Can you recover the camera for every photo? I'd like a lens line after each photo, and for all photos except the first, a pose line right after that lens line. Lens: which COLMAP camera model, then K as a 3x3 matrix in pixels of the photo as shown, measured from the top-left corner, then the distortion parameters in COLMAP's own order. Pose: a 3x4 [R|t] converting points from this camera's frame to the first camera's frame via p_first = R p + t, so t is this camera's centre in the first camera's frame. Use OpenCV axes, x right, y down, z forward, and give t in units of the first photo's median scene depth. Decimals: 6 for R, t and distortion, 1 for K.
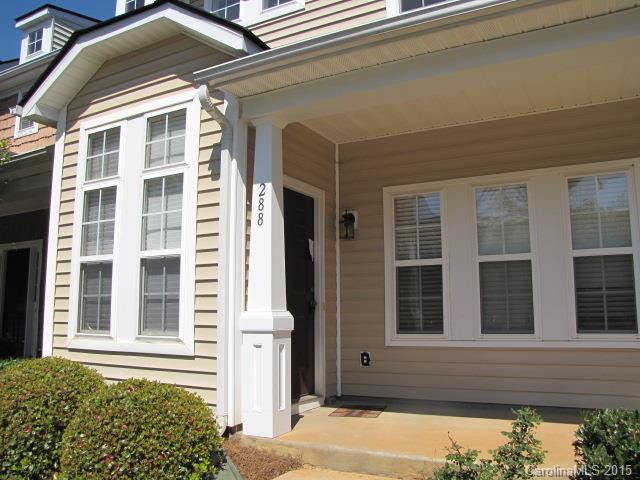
lens RADIAL K [[533.8, 0, 320.0], [0, 533.8, 240.0], [0, 0, 1]] dist [-0.117201, 0.012423]
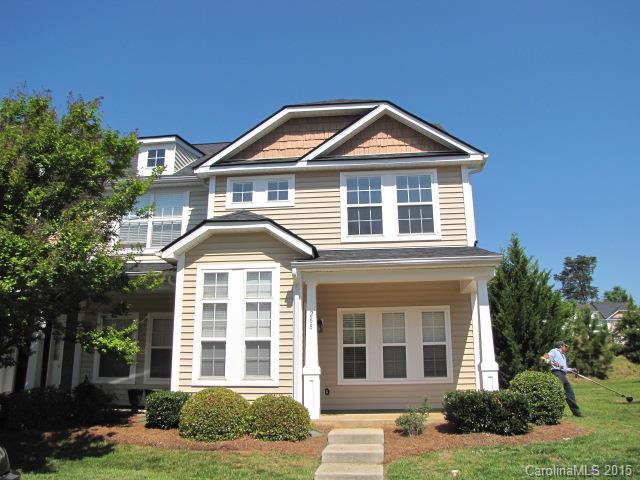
lens RADIAL K [[533.8, 0, 320.0], [0, 533.8, 240.0], [0, 0, 1]] dist [-0.117201, 0.012423]
pose [[0.917928, 0.103323, 0.383056, -0.900138], [-0.053763, 0.988982, -0.137928, -0.083811], [-0.393087, 0.106014, 0.913369, -1.061428]]
